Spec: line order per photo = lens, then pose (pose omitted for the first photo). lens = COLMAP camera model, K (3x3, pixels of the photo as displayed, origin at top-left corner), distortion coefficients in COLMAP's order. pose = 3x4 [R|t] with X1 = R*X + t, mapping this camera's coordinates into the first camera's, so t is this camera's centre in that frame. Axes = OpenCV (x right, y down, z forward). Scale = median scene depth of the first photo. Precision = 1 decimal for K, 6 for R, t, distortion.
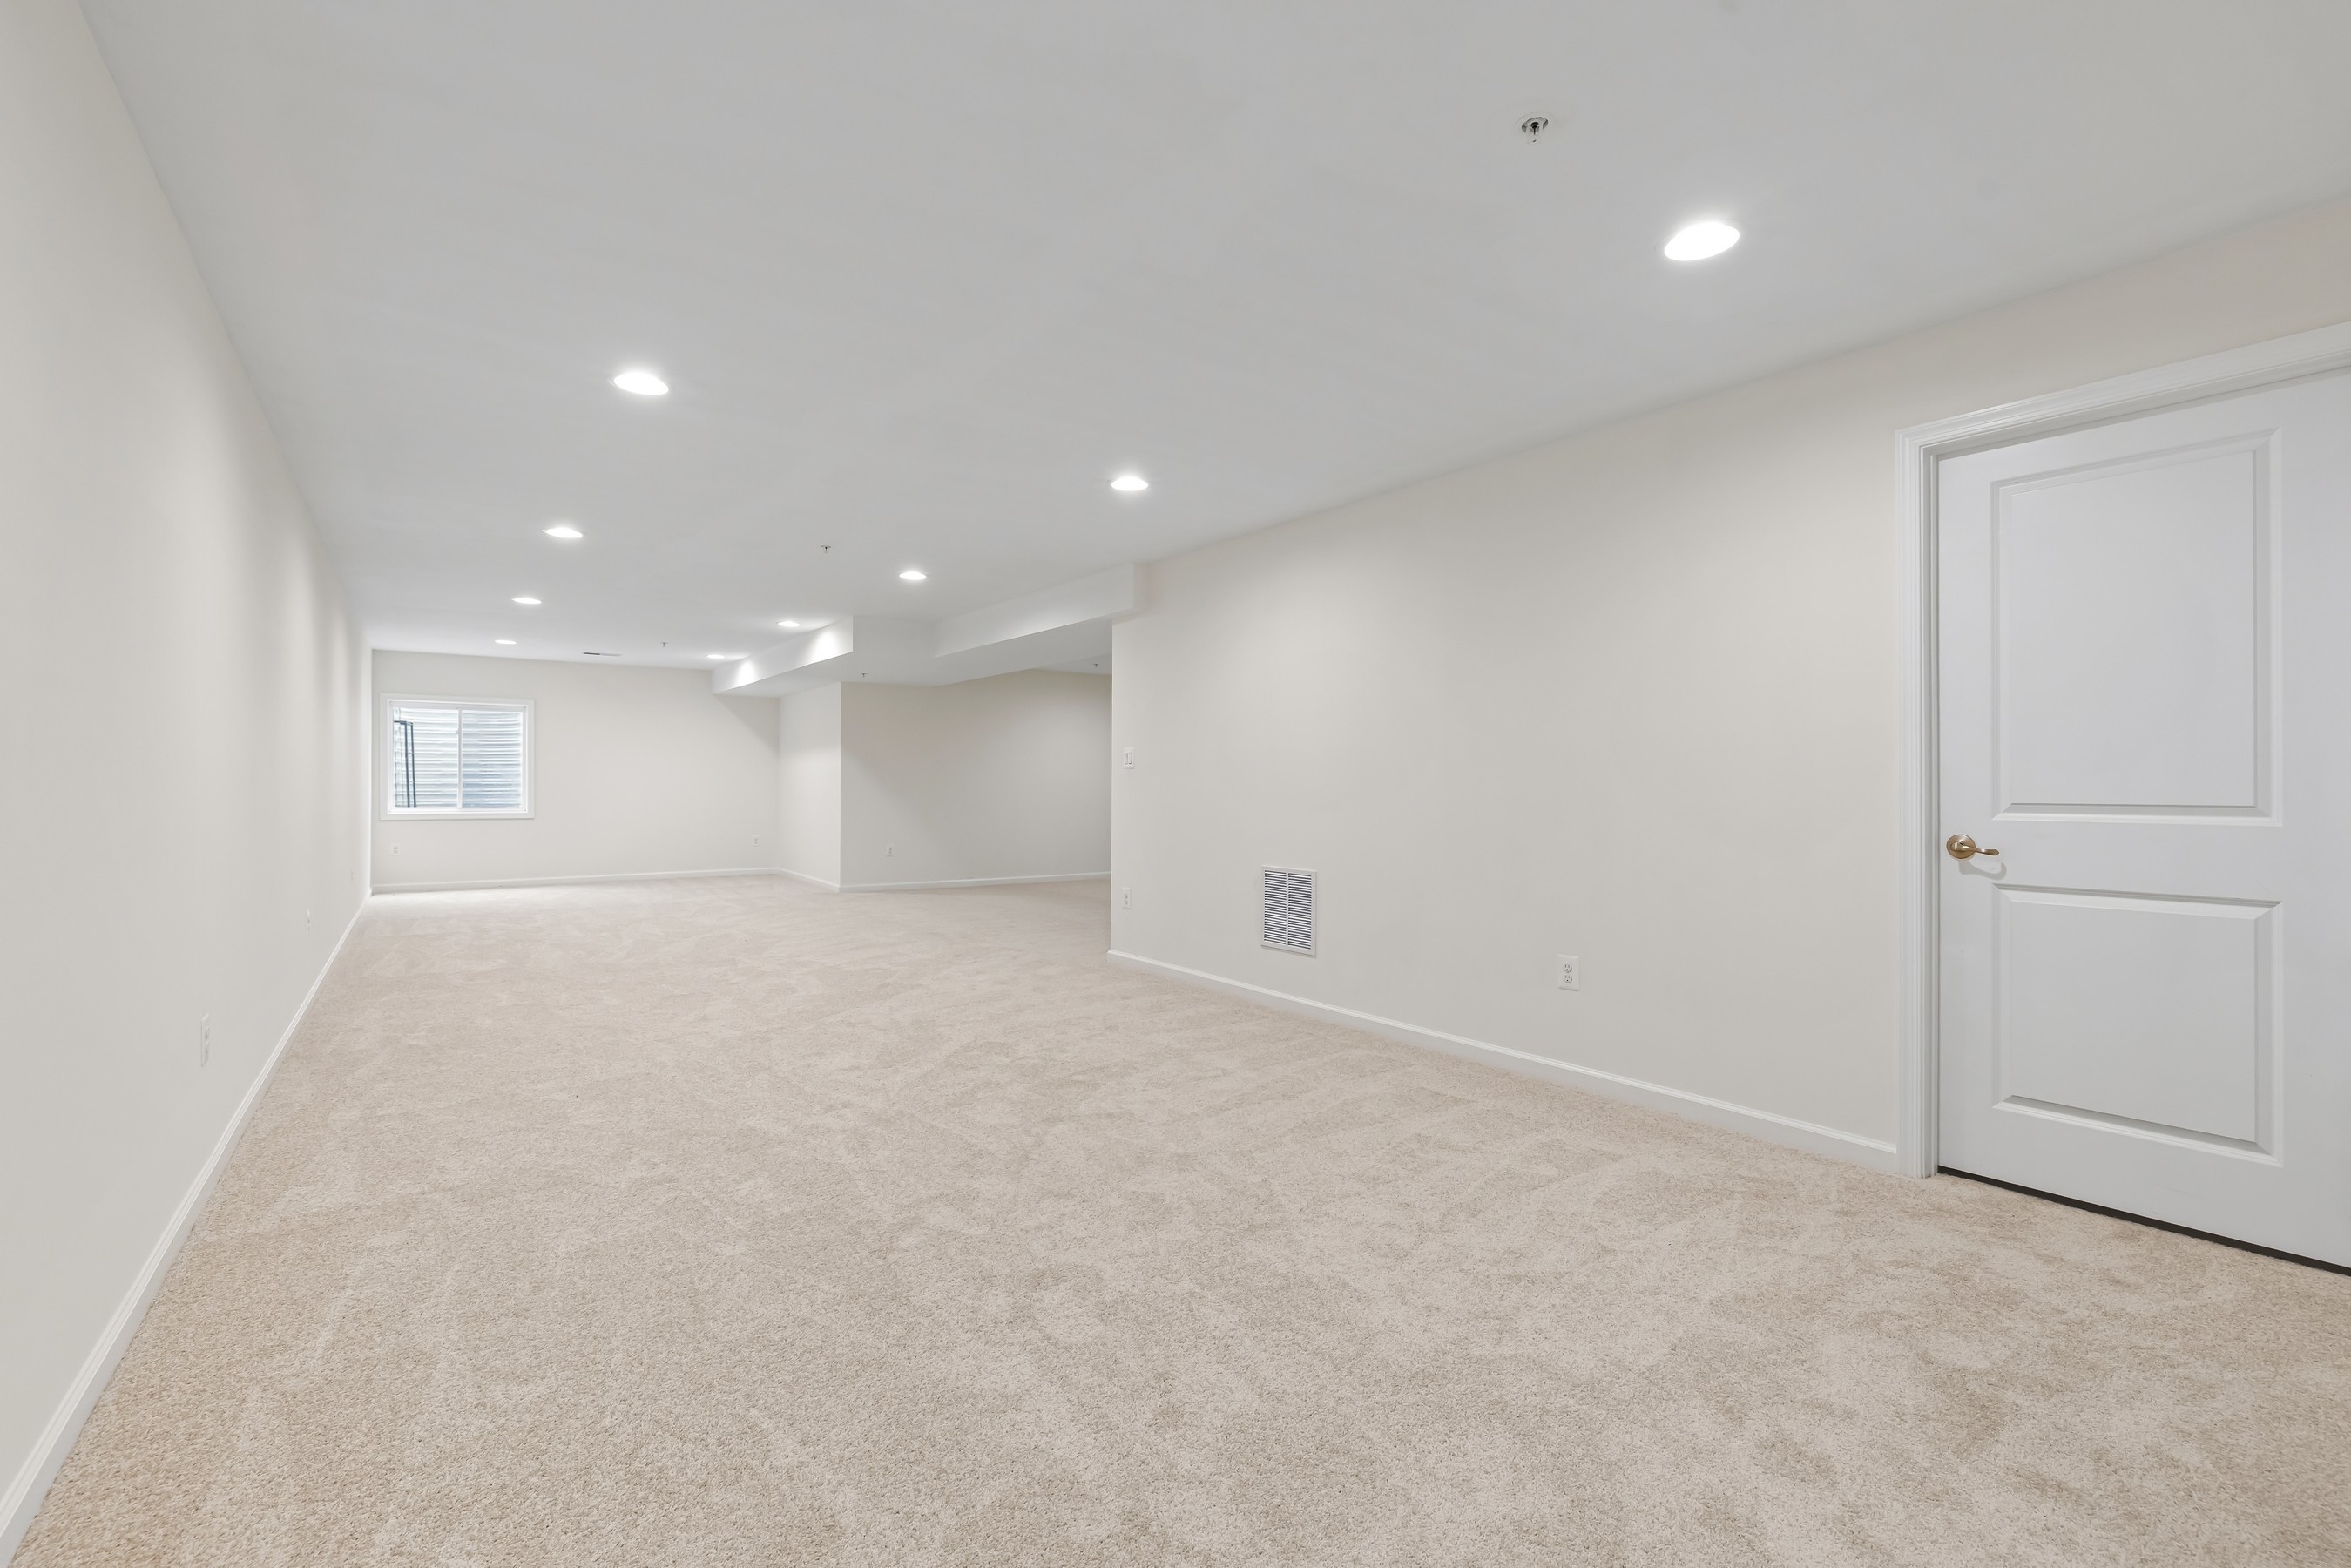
lens RADIAL K [[1026.2, 0, 1175.3], [0, 1026.2, 788.1], [0, 0, 1]] dist [-0.000107, -0.000001]
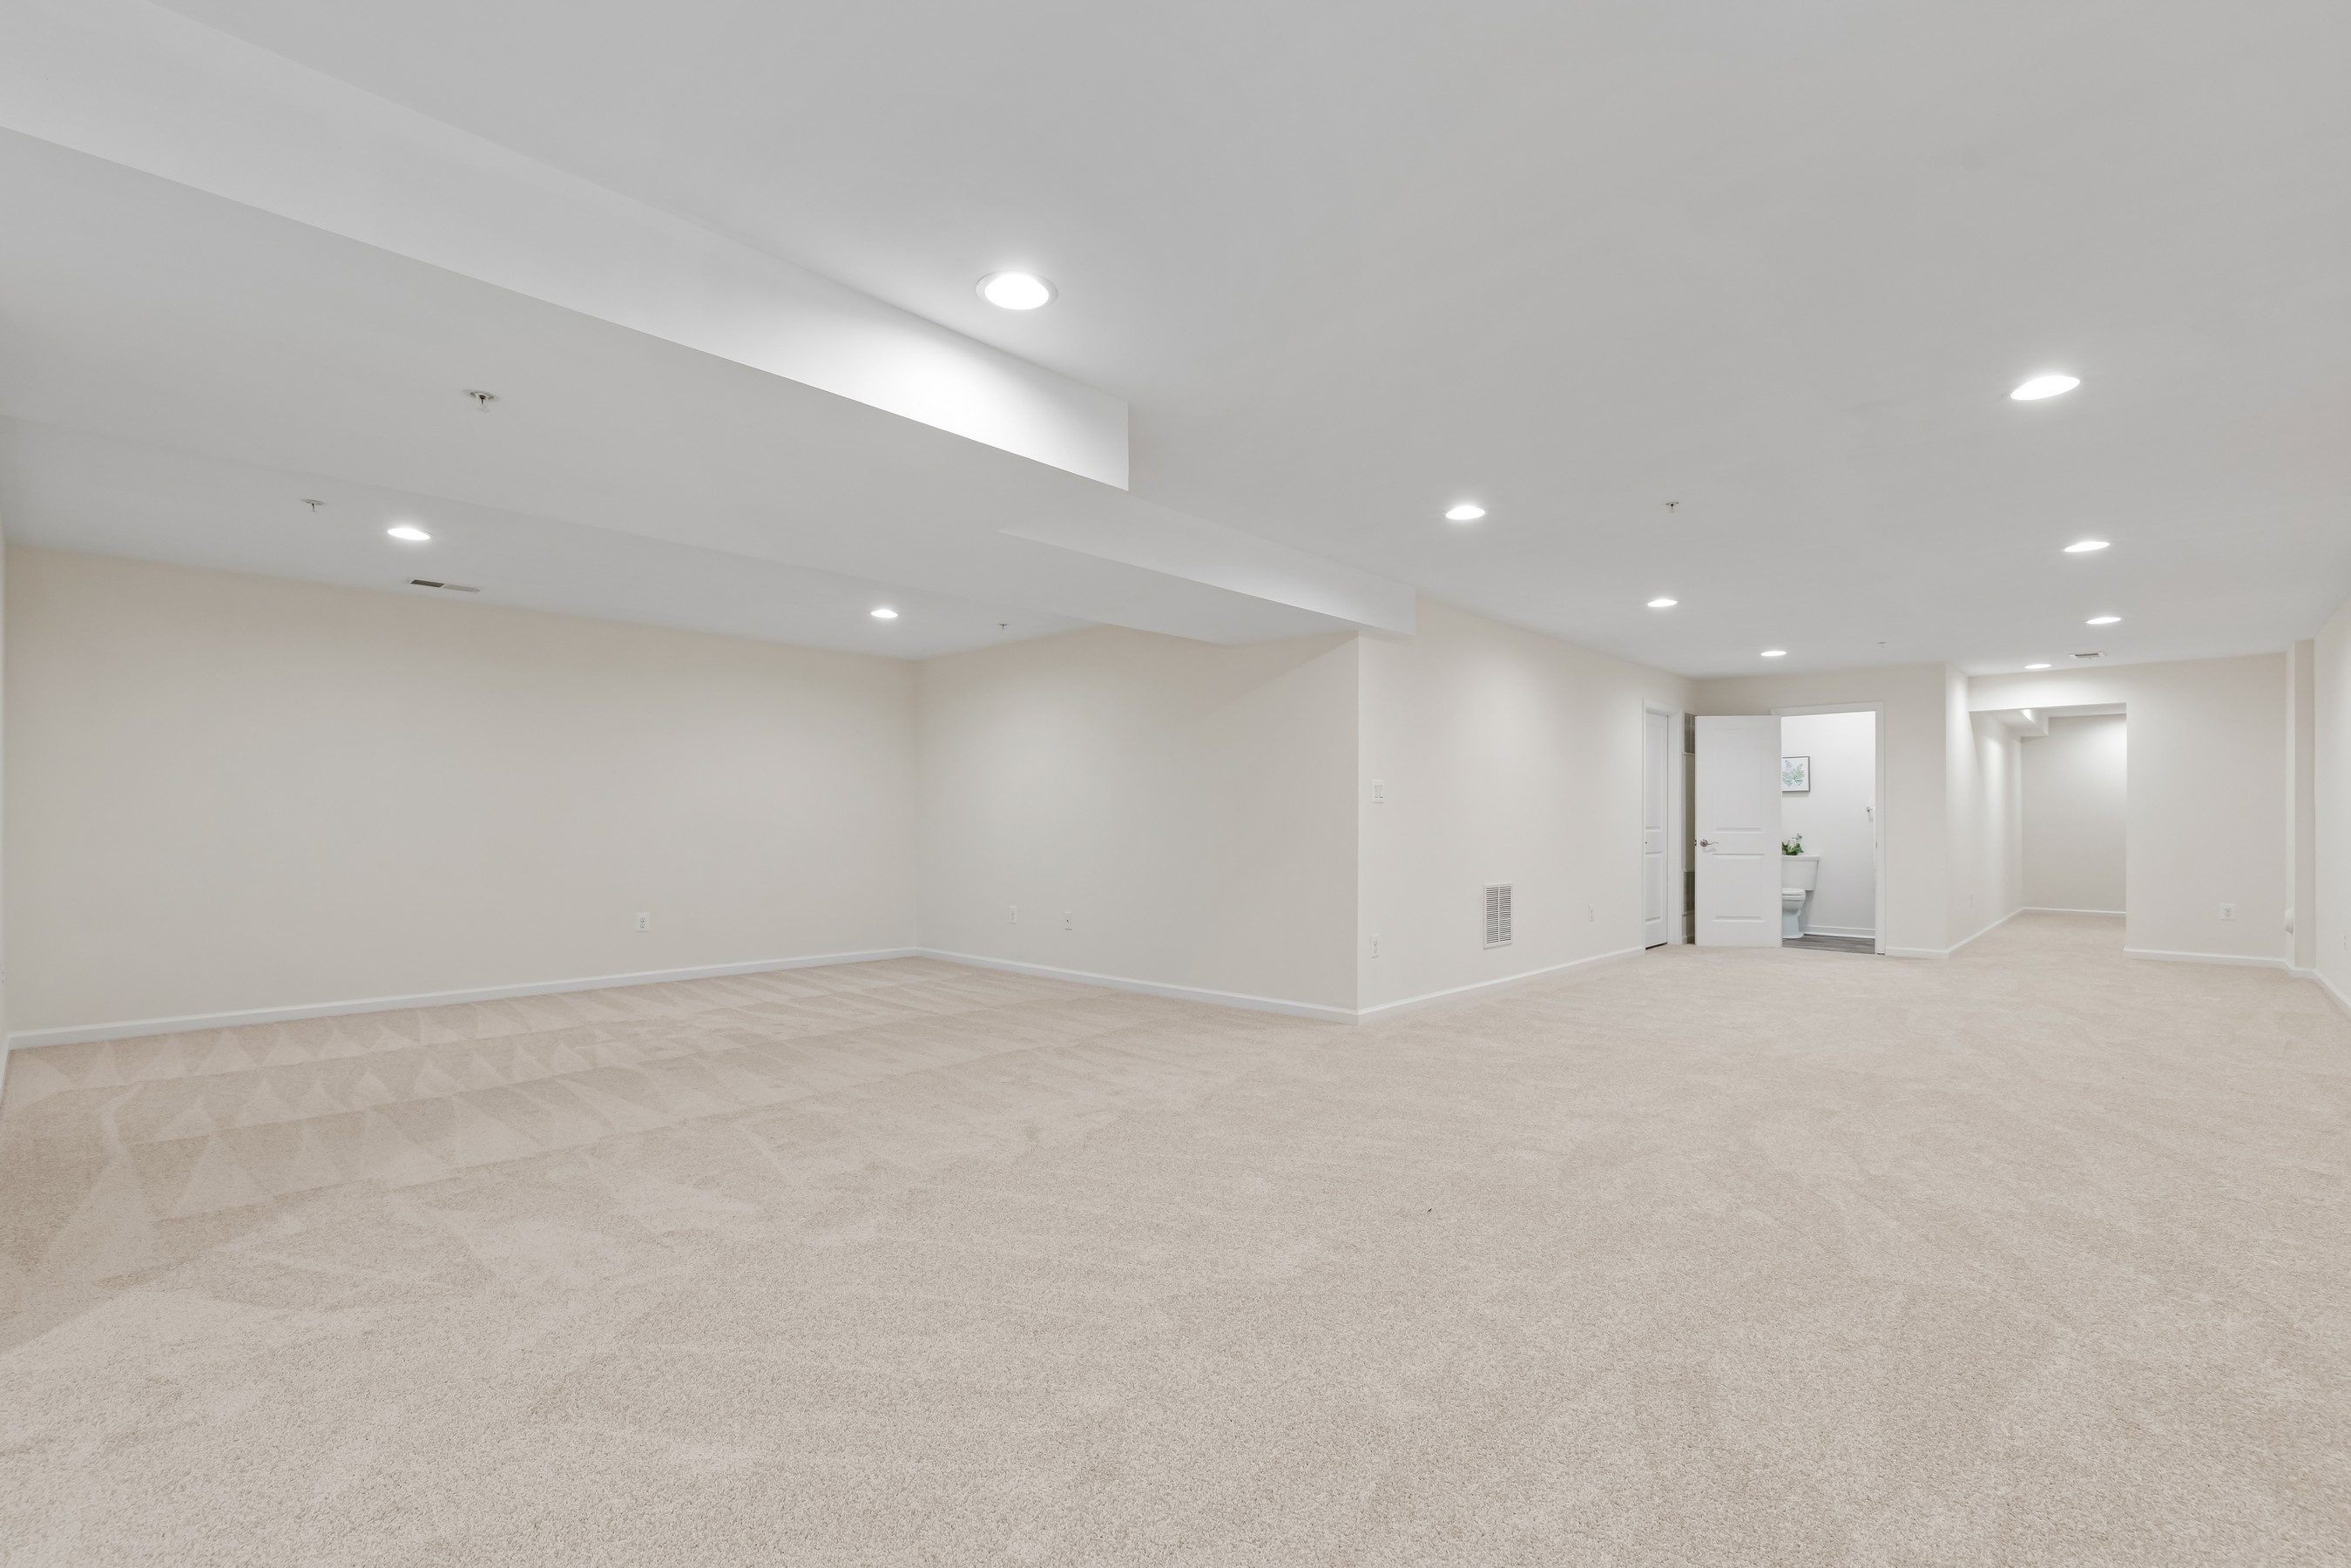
lens RADIAL K [[1026.2, 0, 1175.5], [0, 1026.2, 799.3], [0, 0, 1]] dist [-0.000107, -0.000001]
pose [[-0.181375, 0.010732, 0.983356, -1.107677], [-0.007673, 0.999895, -0.012327, -0.011199], [-0.983384, -0.009781, -0.181273, 1.637892]]
